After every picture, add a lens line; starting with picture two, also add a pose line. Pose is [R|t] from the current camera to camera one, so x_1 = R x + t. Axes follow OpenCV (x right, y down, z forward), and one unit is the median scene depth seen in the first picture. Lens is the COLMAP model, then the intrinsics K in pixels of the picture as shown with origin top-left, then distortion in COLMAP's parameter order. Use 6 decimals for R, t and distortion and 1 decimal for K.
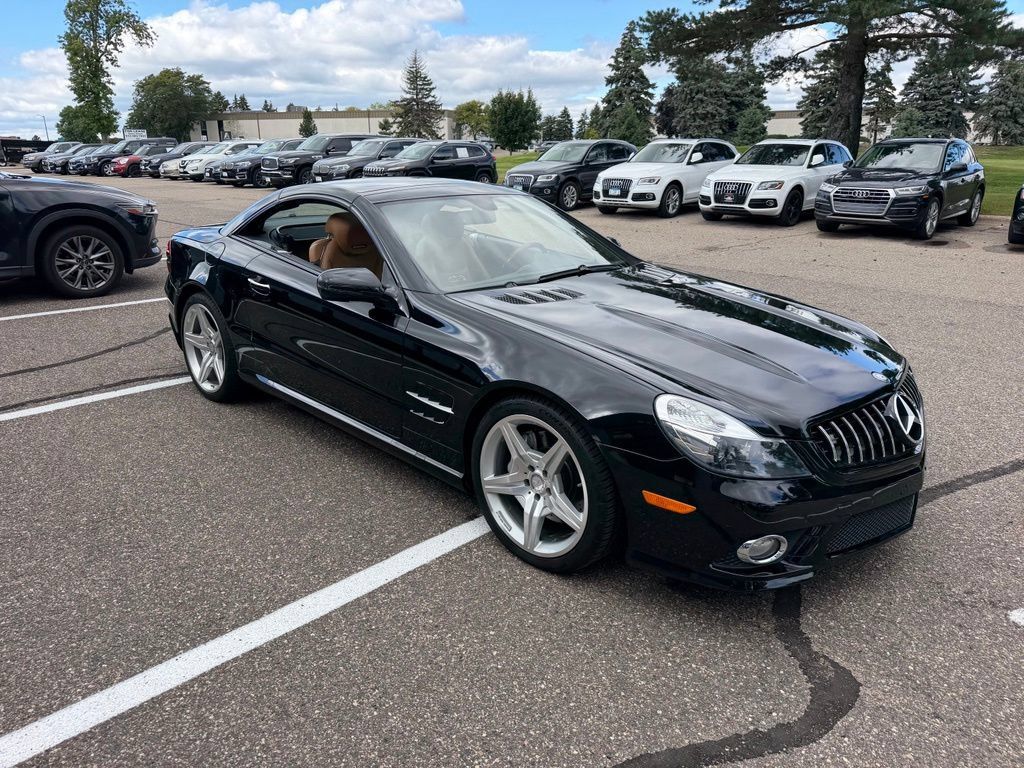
lens RADIAL K [[733.7, 0, 508.4], [0, 733.7, 387.5], [0, 0, 1]] dist [0.010331, -0.022933]
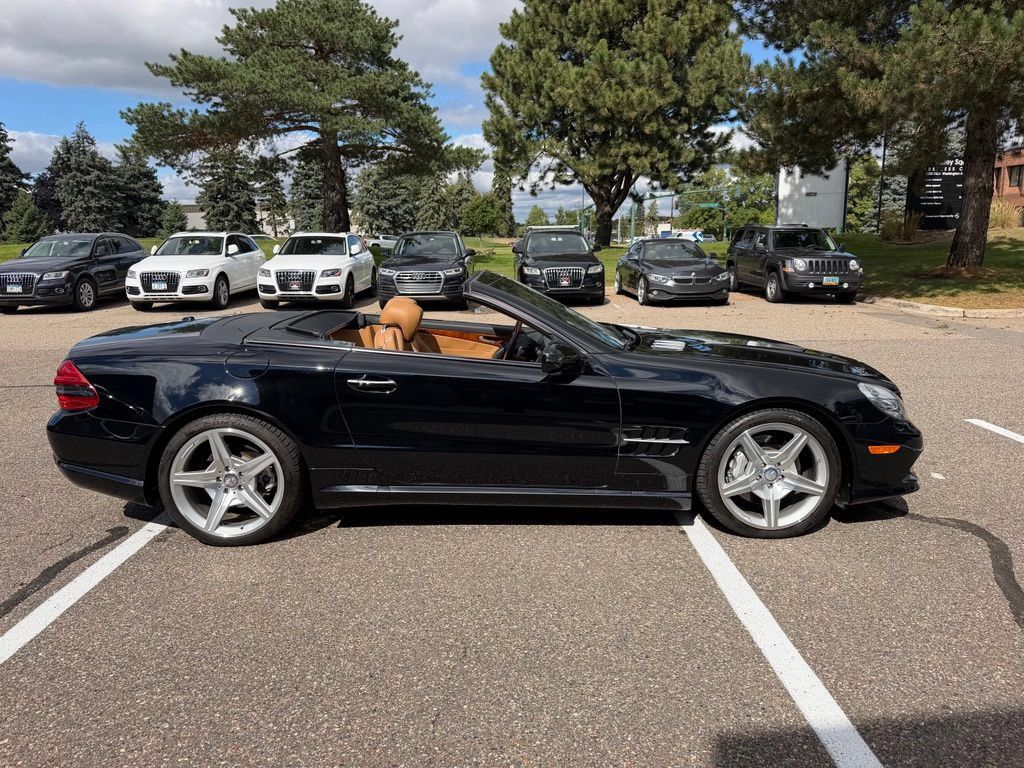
lens RADIAL K [[731.8, 0, 513.8], [0, 731.8, 395.8], [0, 0, 1]] dist [0.003272, -0.017616]
pose [[0.709718, -0.156042, 0.686987, -0.264443], [0.228371, 0.973461, -0.014816, -0.021491], [-0.666443, 0.167403, 0.726519, 0.067771]]
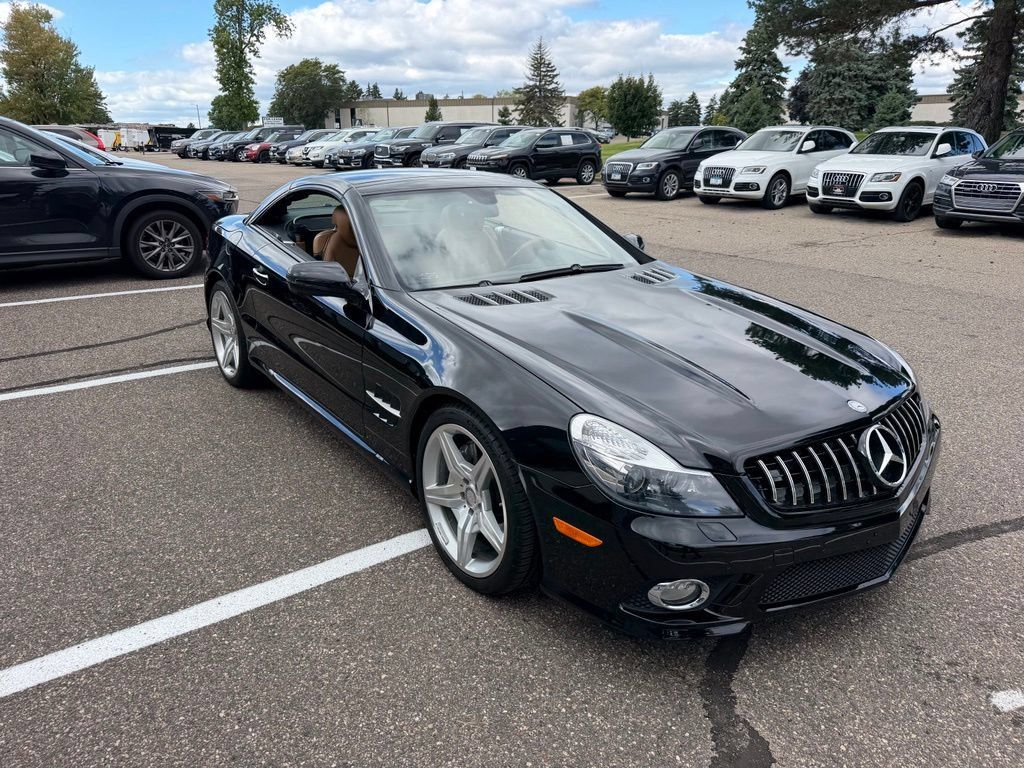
lens RADIAL K [[733.4, 0, 505.4], [0, 733.4, 389.4], [0, 0, 1]] dist [0.002624, -0.013820]
pose [[0.986686, 0.053016, -0.153755, 0.048689], [-0.050133, 0.998487, 0.022573, -0.007036], [0.154719, -0.014564, 0.987851, 0.017212]]
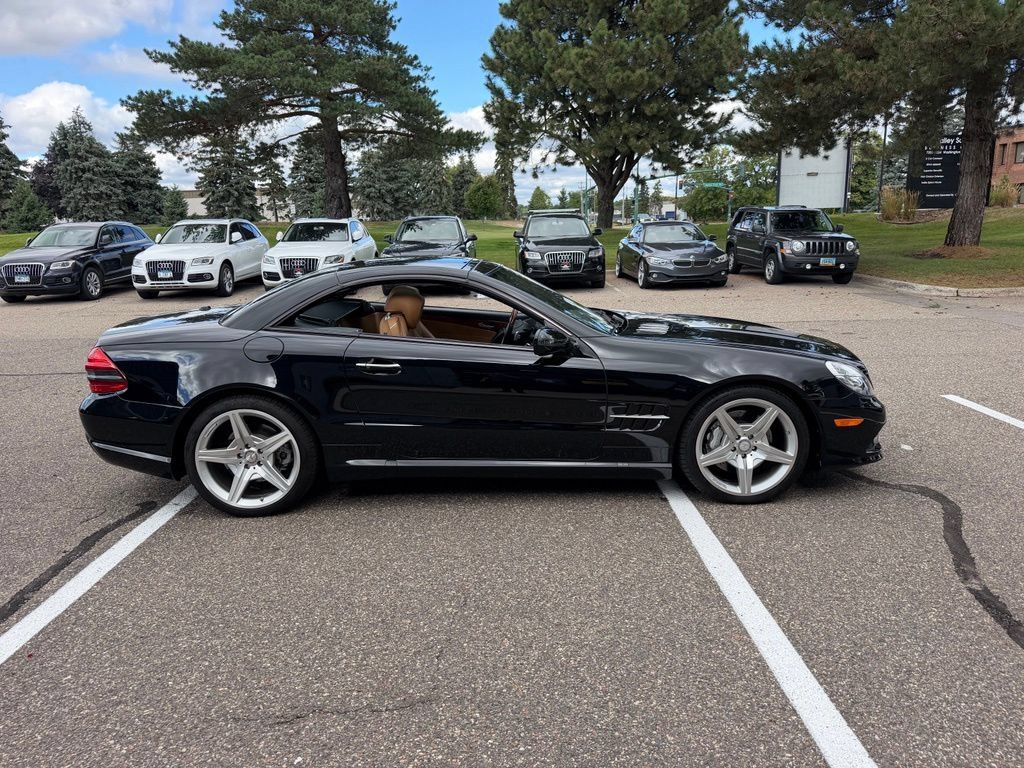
lens RADIAL K [[734.9, 0, 515.4], [0, 734.9, 405.7], [0, 0, 1]] dist [0.003508, -0.013872]
pose [[0.711002, -0.187465, 0.677741, -0.279772], [0.238664, 0.970932, 0.018186, -0.018692], [-0.661450, 0.148822, 0.735075, 0.046400]]
